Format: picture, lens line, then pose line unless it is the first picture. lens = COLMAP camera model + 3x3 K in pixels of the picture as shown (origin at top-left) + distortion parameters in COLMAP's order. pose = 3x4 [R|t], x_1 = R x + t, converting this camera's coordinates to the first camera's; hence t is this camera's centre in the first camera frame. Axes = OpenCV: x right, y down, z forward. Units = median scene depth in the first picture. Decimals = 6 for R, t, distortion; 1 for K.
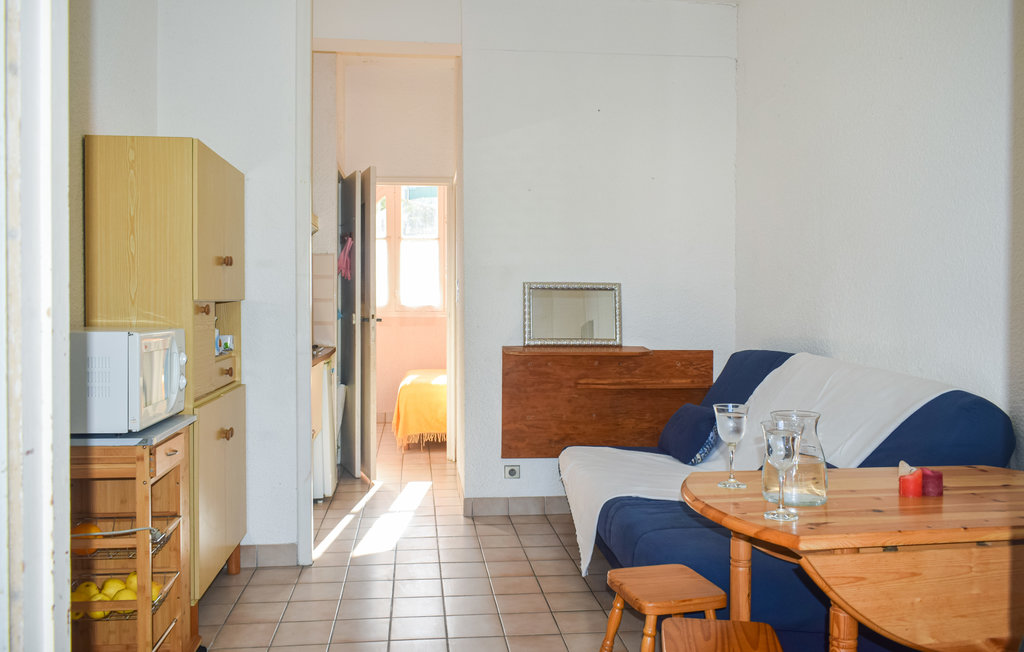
lens RADIAL K [[959.2, 0, 528.5], [0, 959.2, 340.3], [0, 0, 1]] dist [-0.002743, 0.000000]
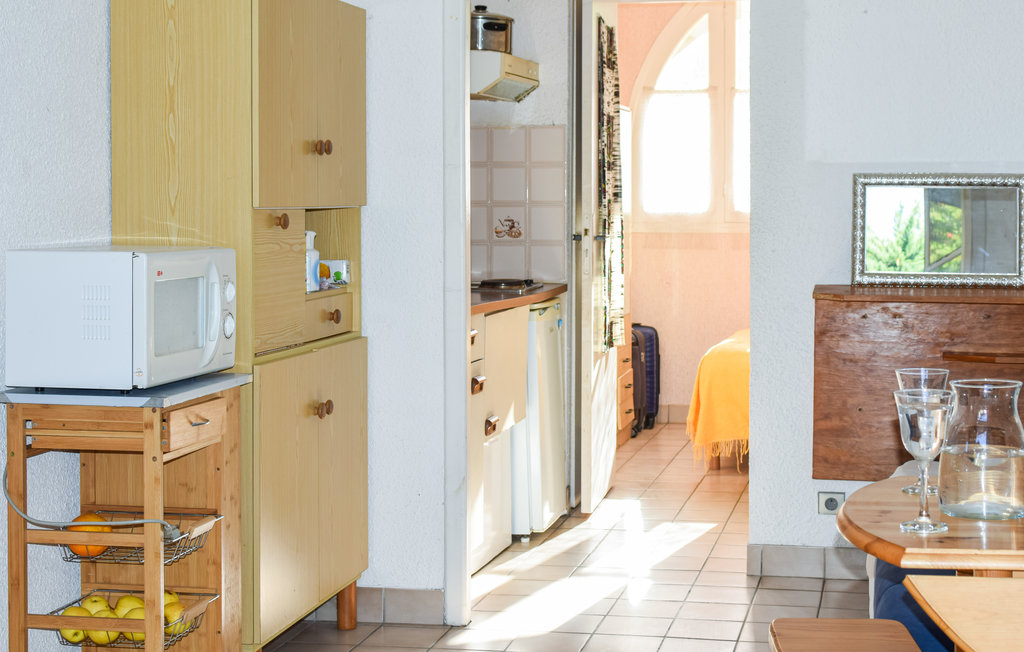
lens RADIAL K [[1929.0, 0, 511.8], [0, 1929.0, 324.4], [0, 0, 1]] dist [0.005378, 0.000000]
pose [[0.948726, 0.019925, -0.315471, 0.229698], [-0.012538, 0.999598, 0.025427, 0.003886], [0.315851, -0.020168, 0.948594, -0.219813]]
